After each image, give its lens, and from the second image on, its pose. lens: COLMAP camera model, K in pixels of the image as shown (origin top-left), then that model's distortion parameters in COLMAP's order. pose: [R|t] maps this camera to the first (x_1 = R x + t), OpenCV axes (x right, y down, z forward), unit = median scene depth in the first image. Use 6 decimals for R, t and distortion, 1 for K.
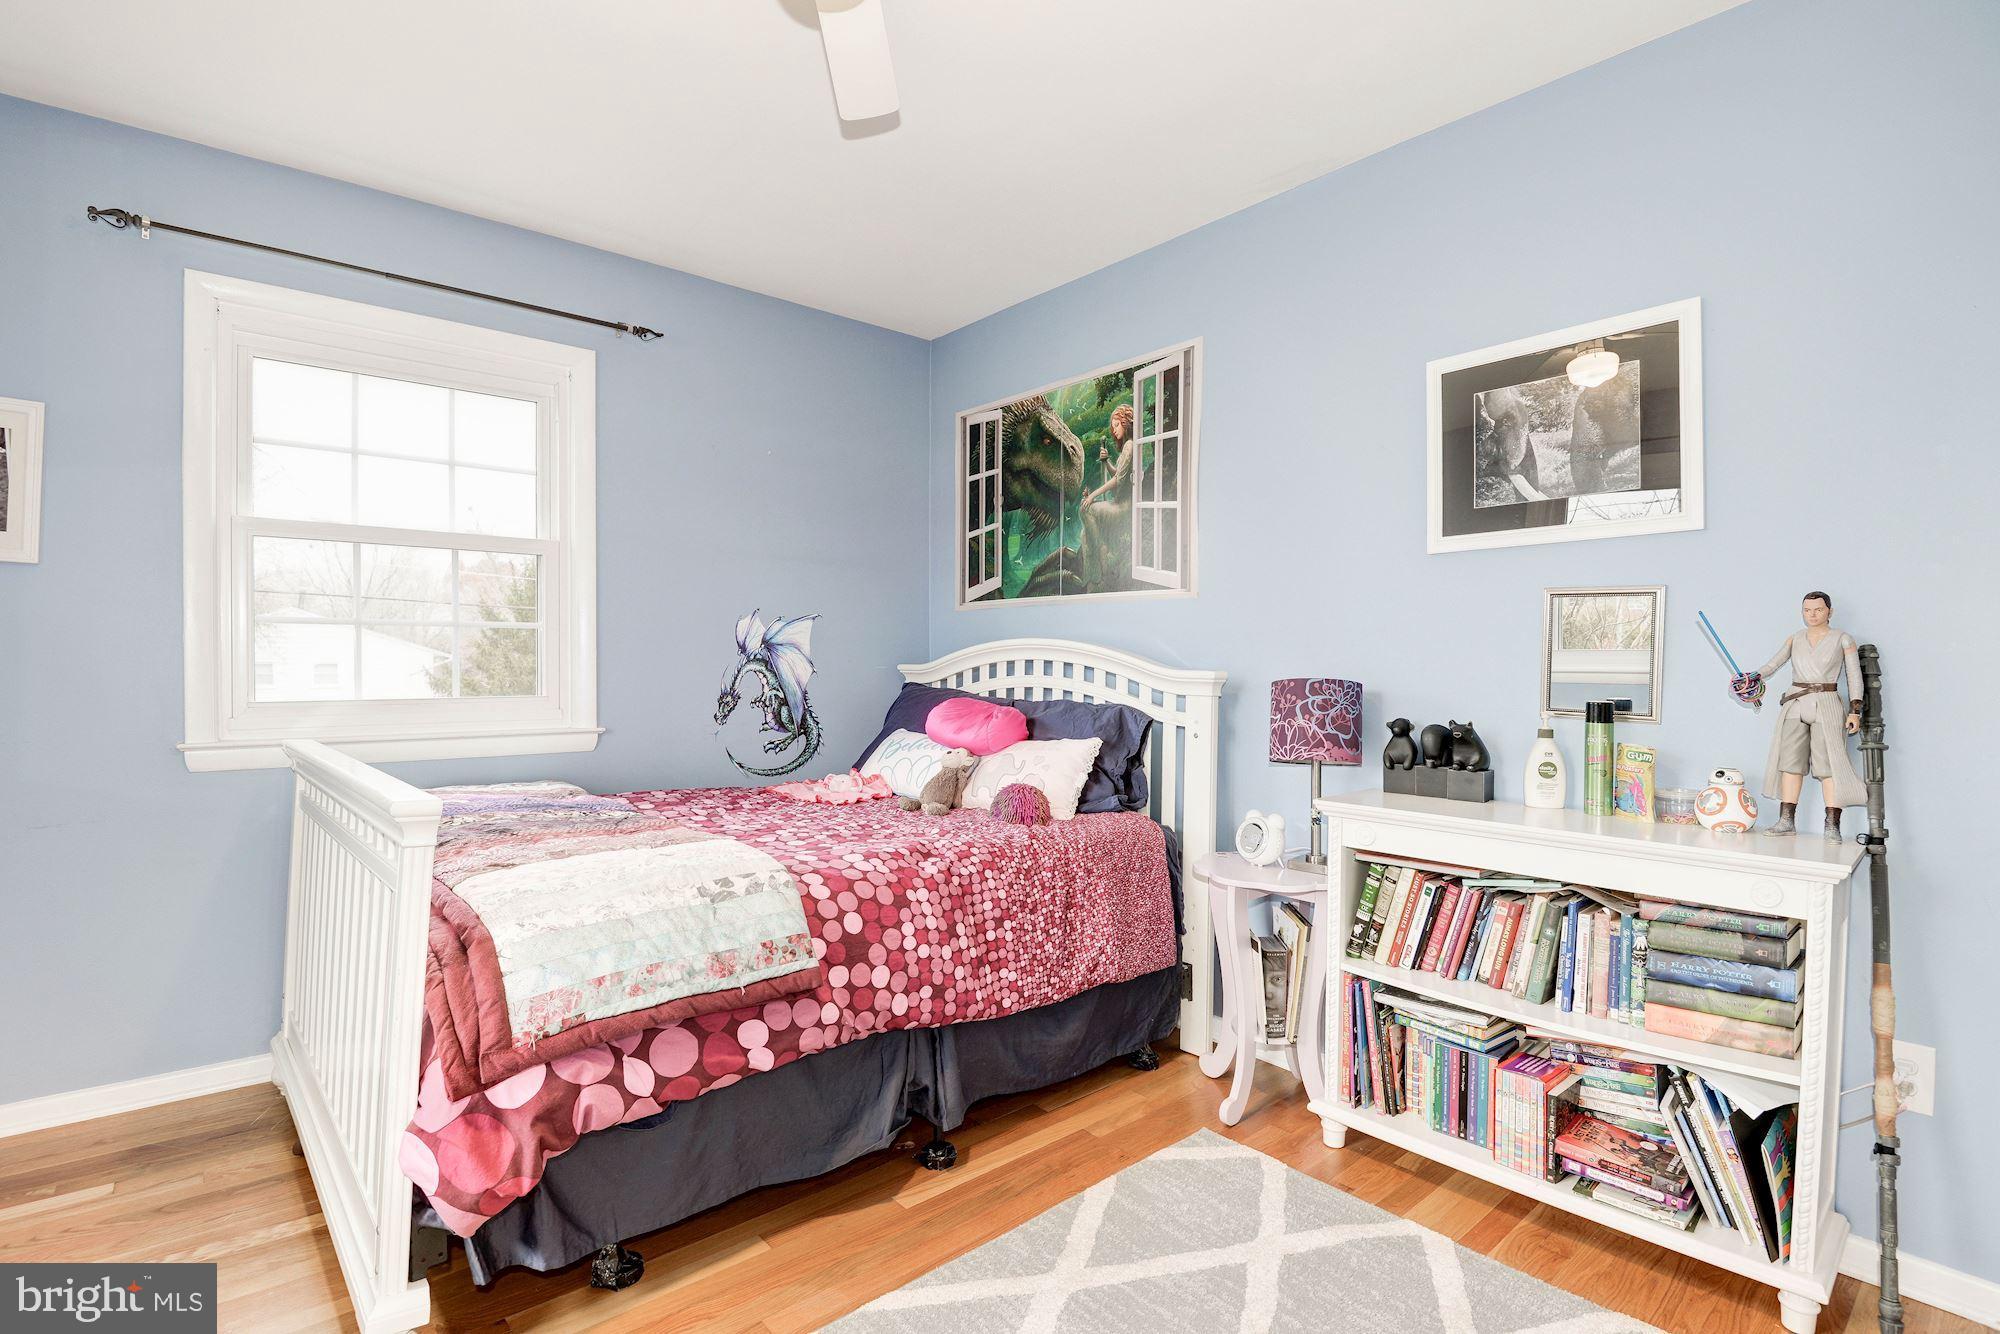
lens RADIAL K [[947.2, 0, 996.3], [0, 947.2, 672.2], [0, 0, 1]] dist [-0.031036, -0.003063]
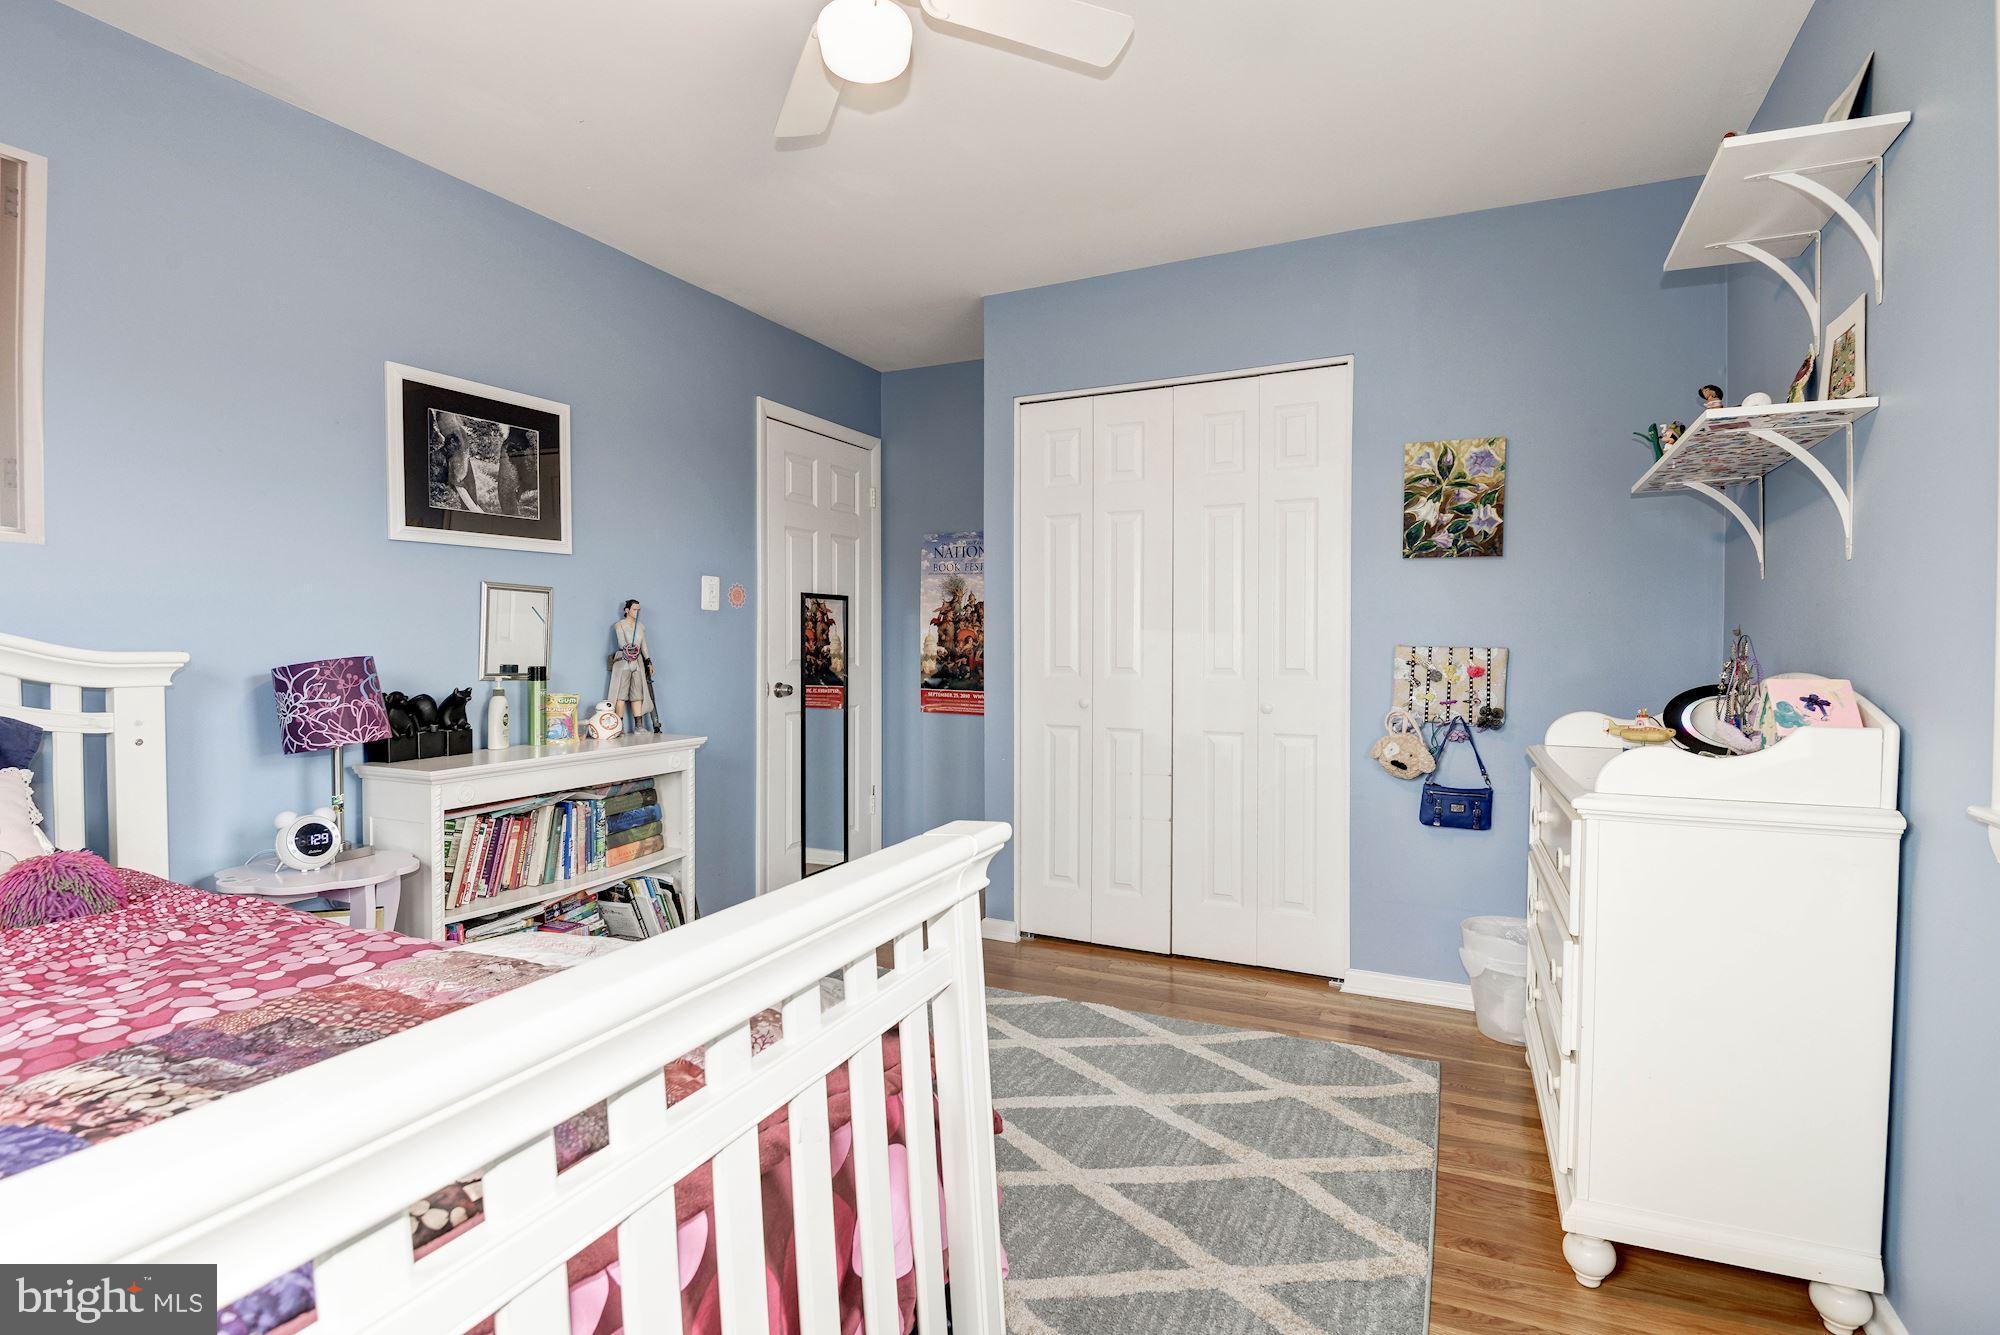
lens RADIAL K [[947.2, 0, 996.7], [0, 947.2, 659.1], [0, 0, 1]] dist [-0.031036, -0.003063]
pose [[-0.392963, -0.029262, 0.919089, -0.841940], [0.003082, 0.999446, 0.033138, -0.021649], [-0.919549, 0.015854, -0.392655, 0.810585]]
